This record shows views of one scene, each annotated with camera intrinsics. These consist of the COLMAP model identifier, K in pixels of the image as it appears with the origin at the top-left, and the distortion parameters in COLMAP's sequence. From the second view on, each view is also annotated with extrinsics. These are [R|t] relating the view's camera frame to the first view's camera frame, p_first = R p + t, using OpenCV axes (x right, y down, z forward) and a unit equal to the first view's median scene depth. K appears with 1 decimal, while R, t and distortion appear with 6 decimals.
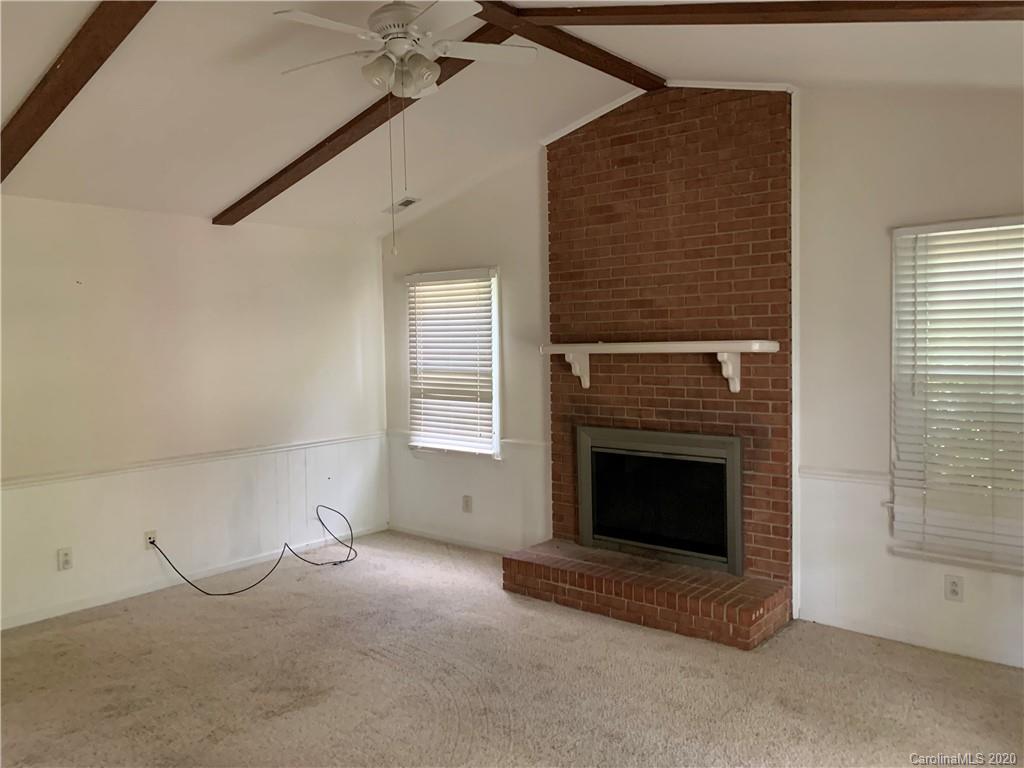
lens RADIAL K [[796.8, 0, 505.5], [0, 796.8, 383.2], [0, 0, 1]] dist [0.183752, -0.278299]
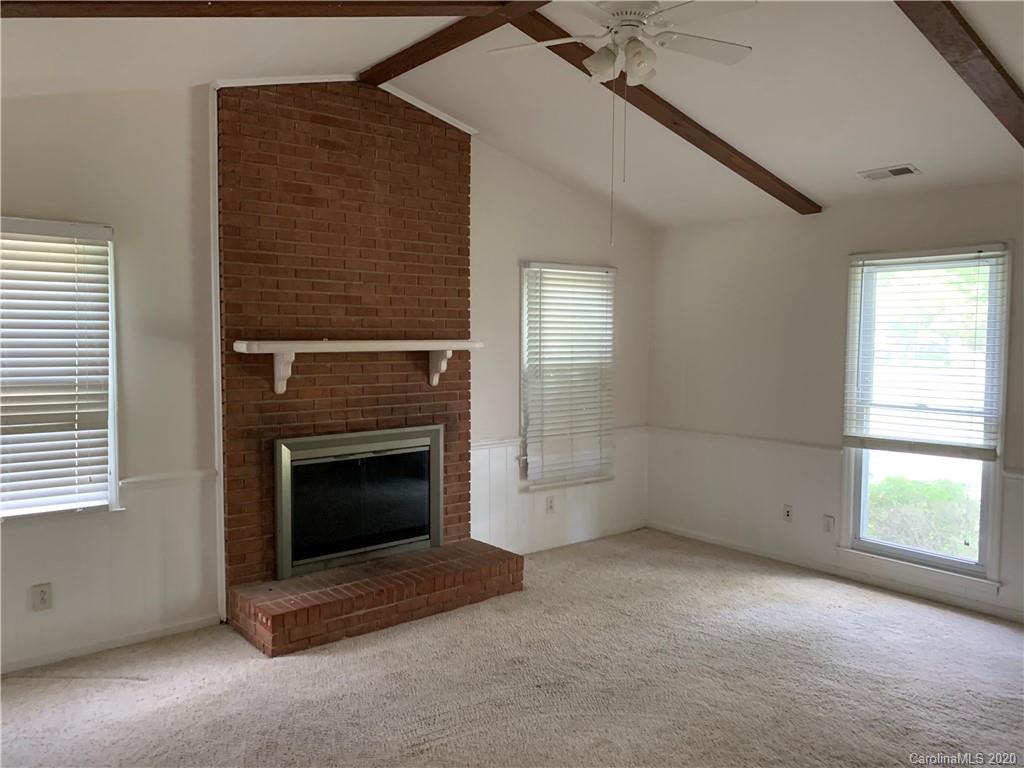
lens RADIAL K [[796.8, 0, 505.5], [0, 796.8, 383.2], [0, 0, 1]] dist [0.183752, -0.278299]
pose [[0.196075, -0.041654, 0.979704, -0.736944], [0.051349, 0.998163, 0.032162, -0.021292], [-0.979244, 0.044000, 0.197853, 0.633595]]
